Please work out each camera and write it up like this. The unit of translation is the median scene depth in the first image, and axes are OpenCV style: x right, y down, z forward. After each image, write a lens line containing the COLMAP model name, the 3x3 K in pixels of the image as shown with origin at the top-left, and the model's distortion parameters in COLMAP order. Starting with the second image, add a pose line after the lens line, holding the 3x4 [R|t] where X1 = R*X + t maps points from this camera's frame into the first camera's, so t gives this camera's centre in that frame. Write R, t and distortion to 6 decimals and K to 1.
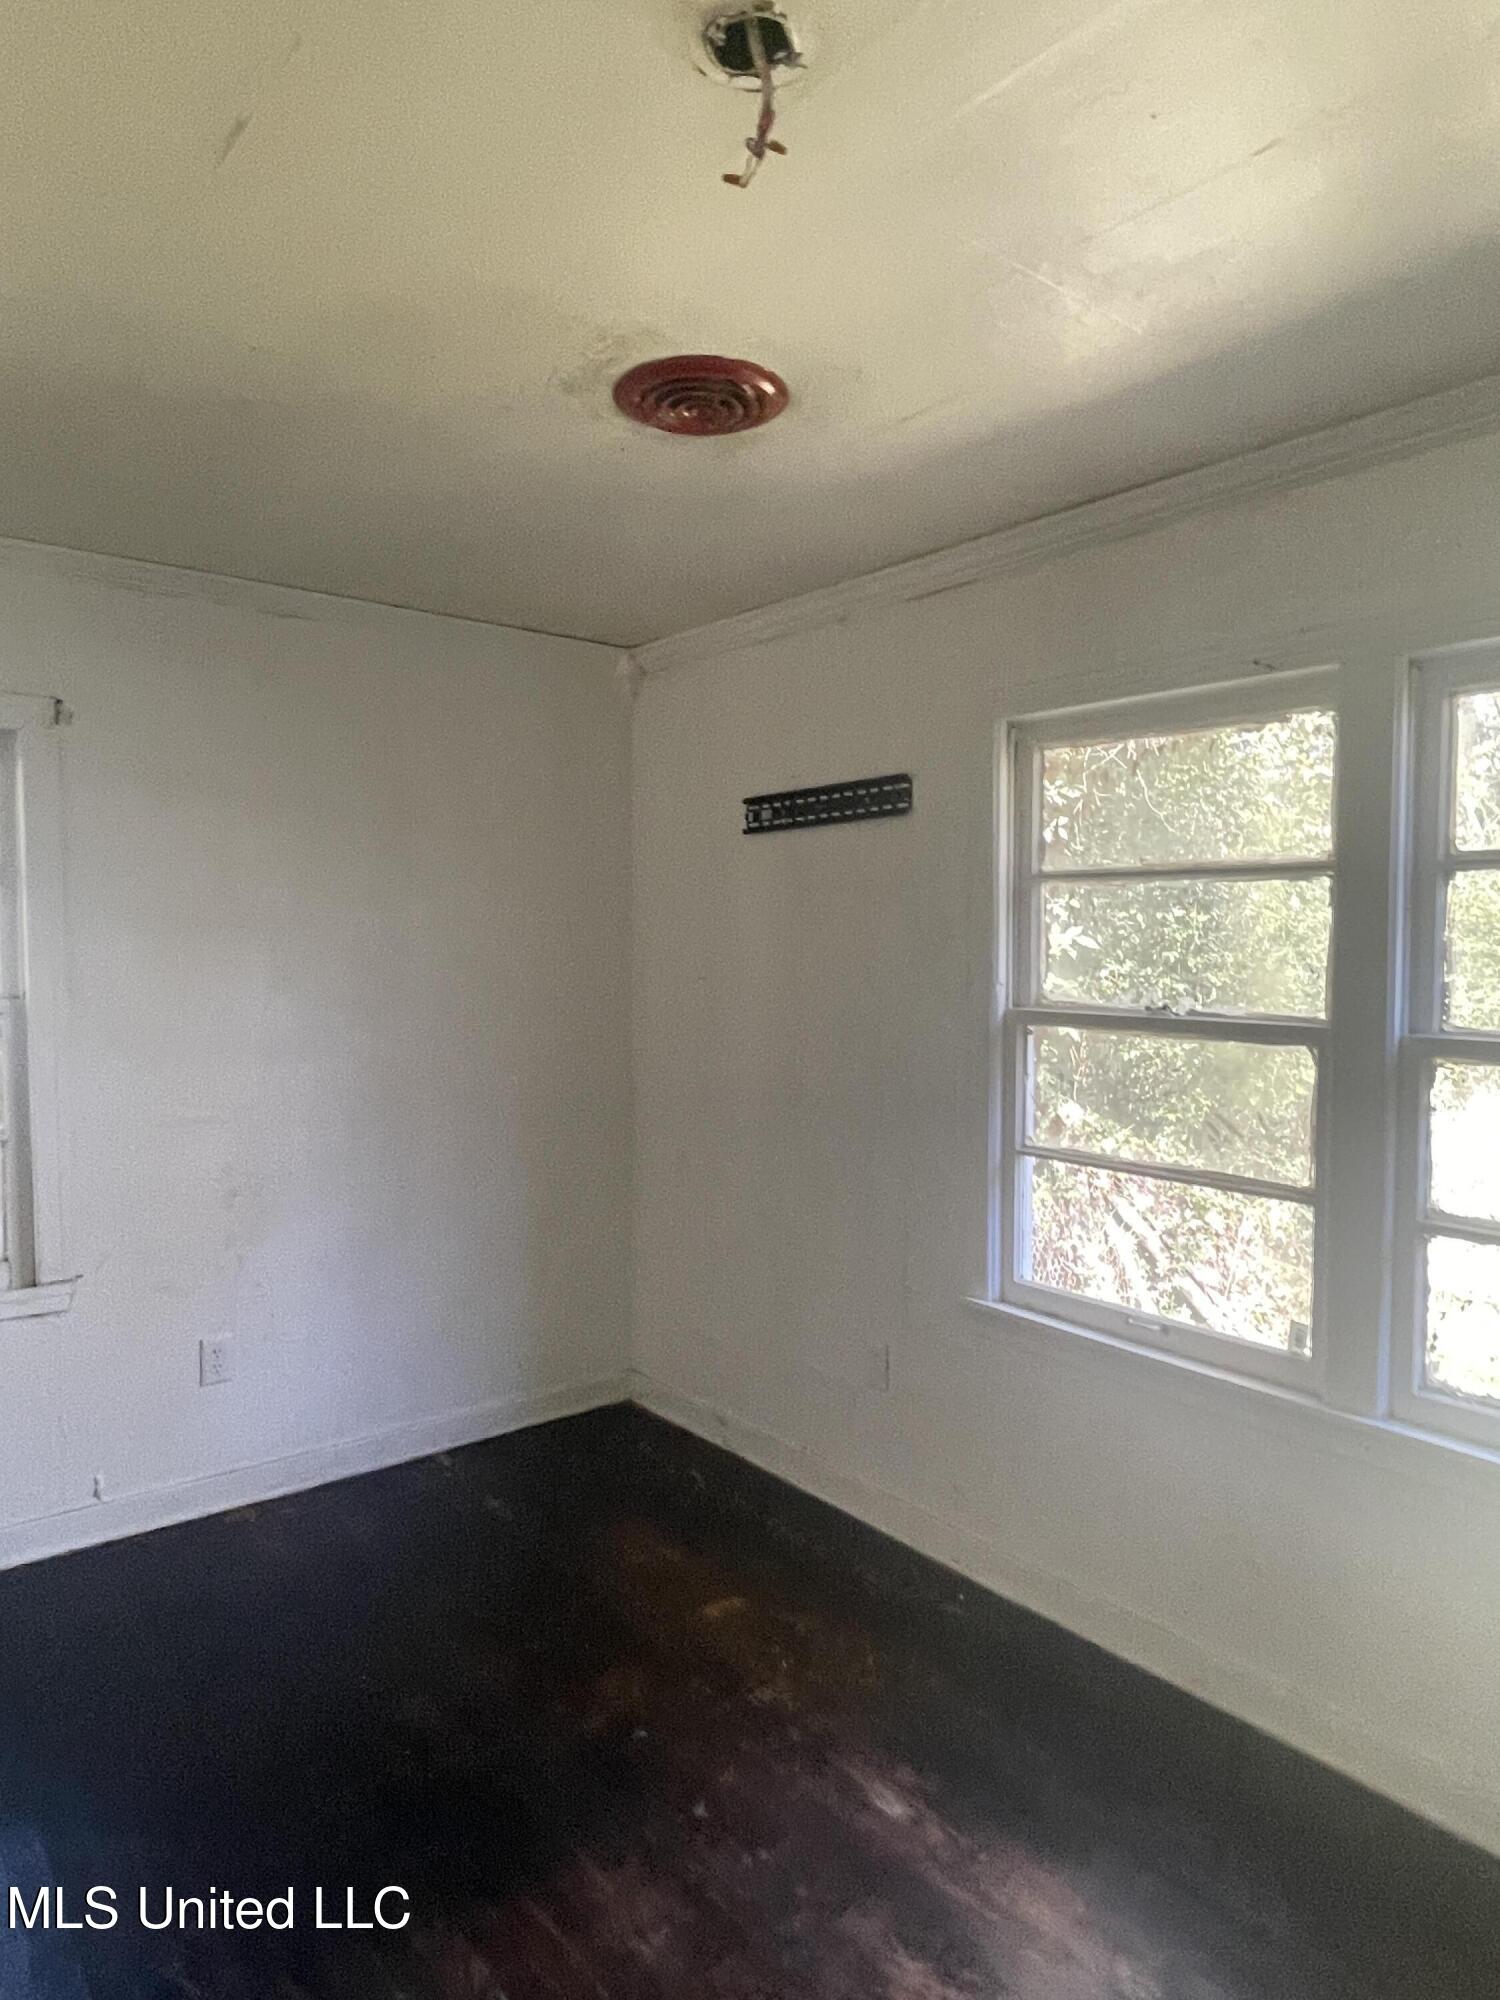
lens RADIAL K [[1242.7, 0, 754.7], [0, 1242.7, 1003.8], [0, 0, 1]] dist [0.006397, -0.013371]
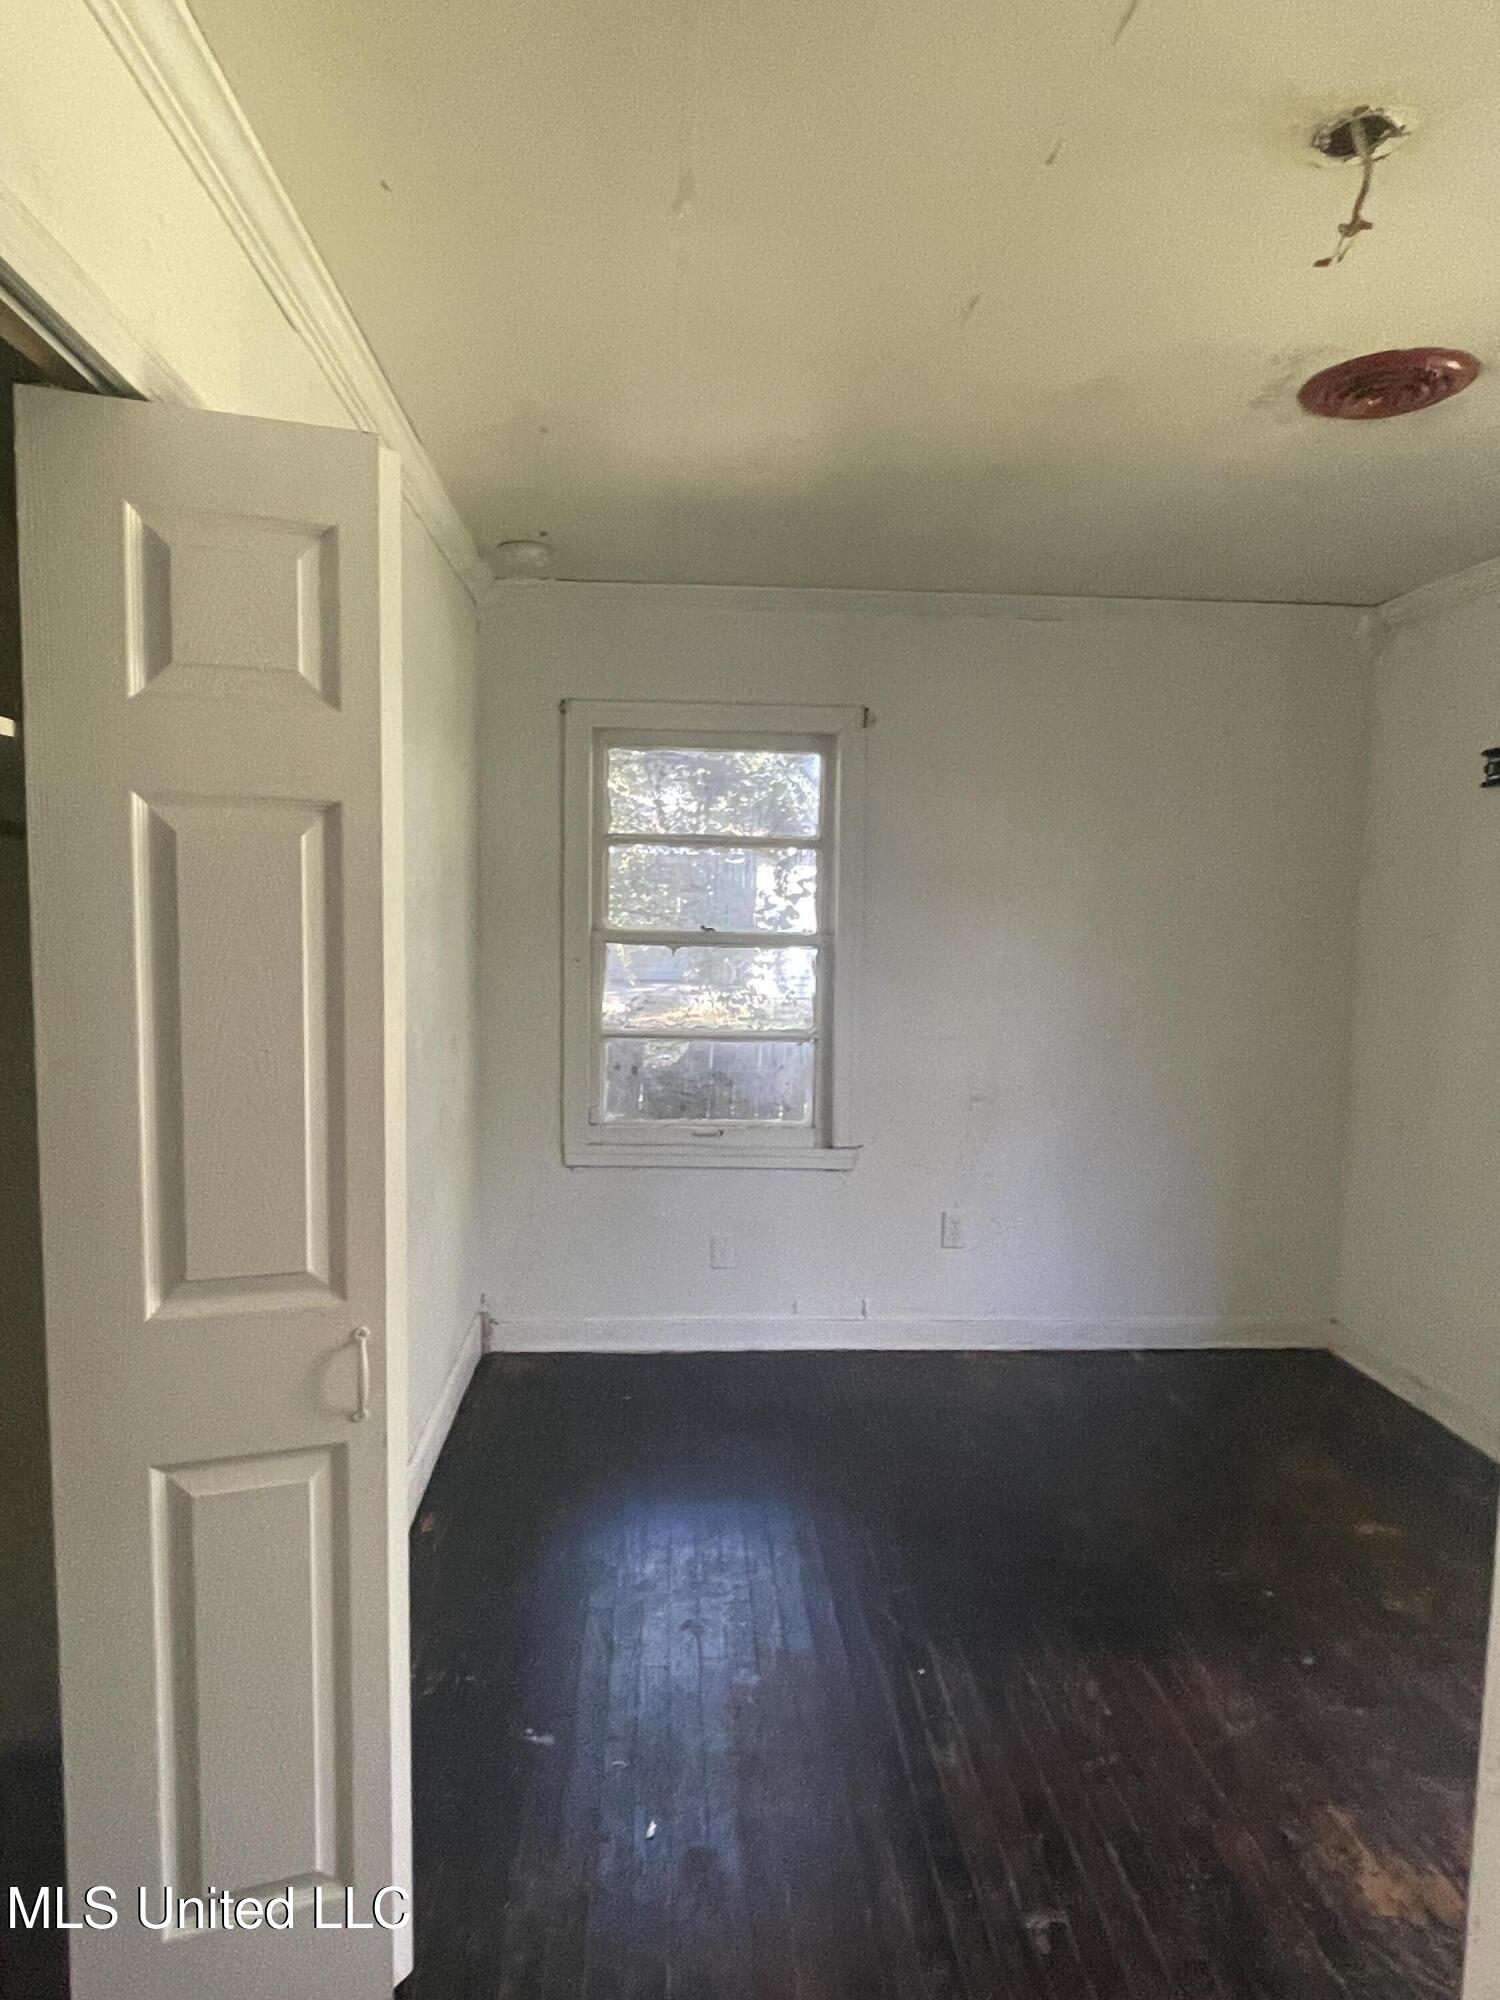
lens RADIAL K [[1242.7, 0, 750.4], [0, 1242.7, 1003.0], [0, 0, 1]] dist [0.006397, -0.013371]
pose [[0.817275, 0.056544, -0.573467, 0.148880], [-0.044031, 0.998392, 0.035692, 0.035381], [0.574563, -0.003920, 0.818451, -0.199533]]
